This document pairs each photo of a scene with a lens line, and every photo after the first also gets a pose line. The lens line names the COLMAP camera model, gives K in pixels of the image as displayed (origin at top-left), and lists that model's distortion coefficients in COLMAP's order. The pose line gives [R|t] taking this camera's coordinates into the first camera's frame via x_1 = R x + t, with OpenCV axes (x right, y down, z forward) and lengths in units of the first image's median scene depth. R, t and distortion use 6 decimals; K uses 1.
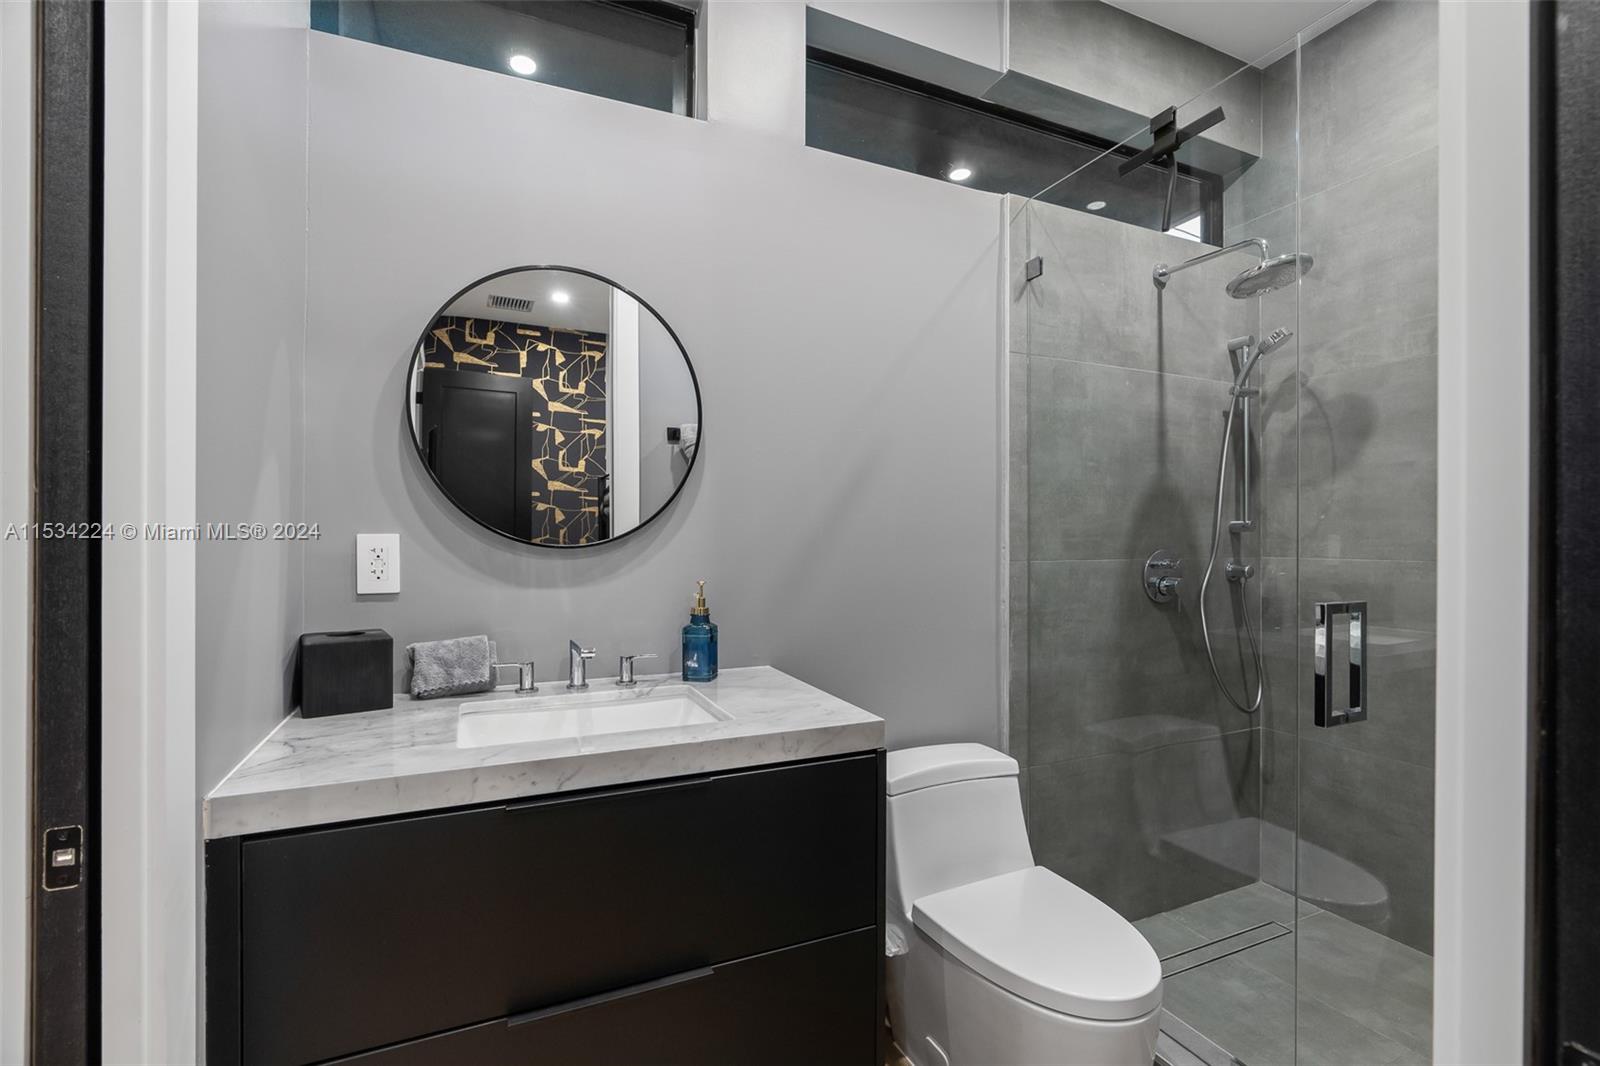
lens RADIAL K [[723.0, 0, 822.6], [0, 723.0, 536.5], [0, 0, 1]] dist [-0.007275, 0.002728]
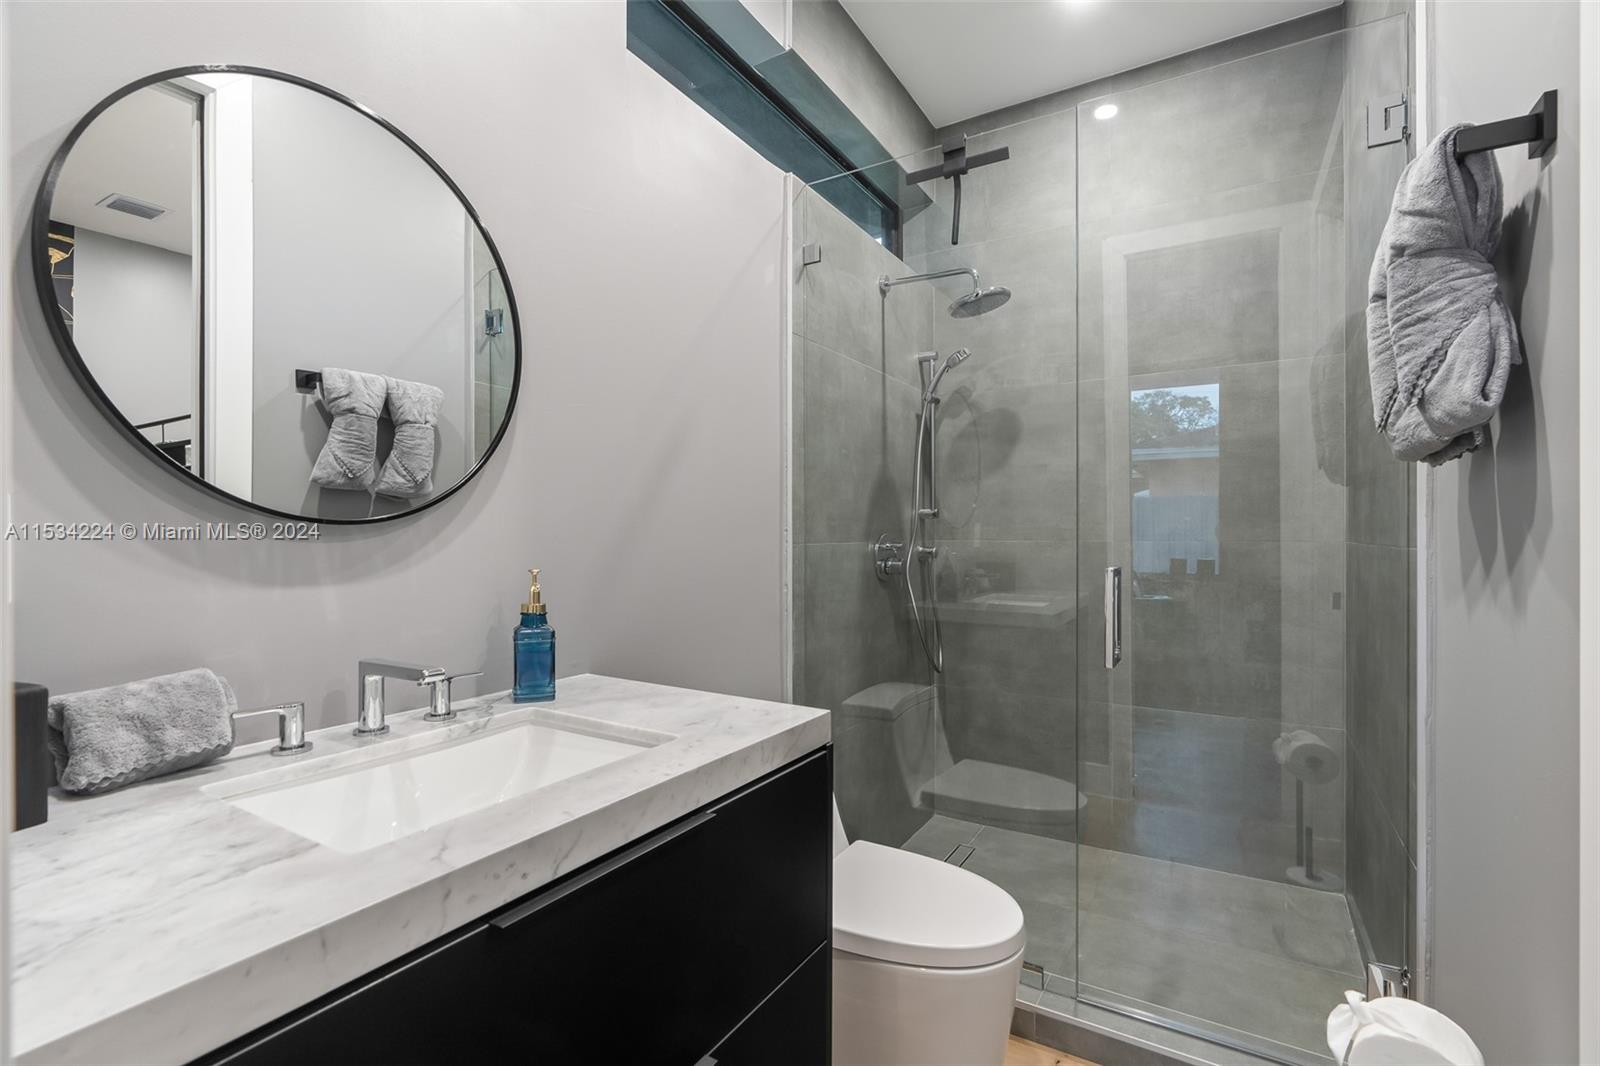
lens RADIAL K [[723.0, 0, 803.5], [0, 723.0, 532.2], [0, 0, 1]] dist [-0.007275, 0.002728]
pose [[0.827733, -0.001862, 0.561119, -0.283186], [0.003215, 0.999994, -0.001424, 0.019708], [-0.561113, 0.002983, 0.827734, 0.168750]]
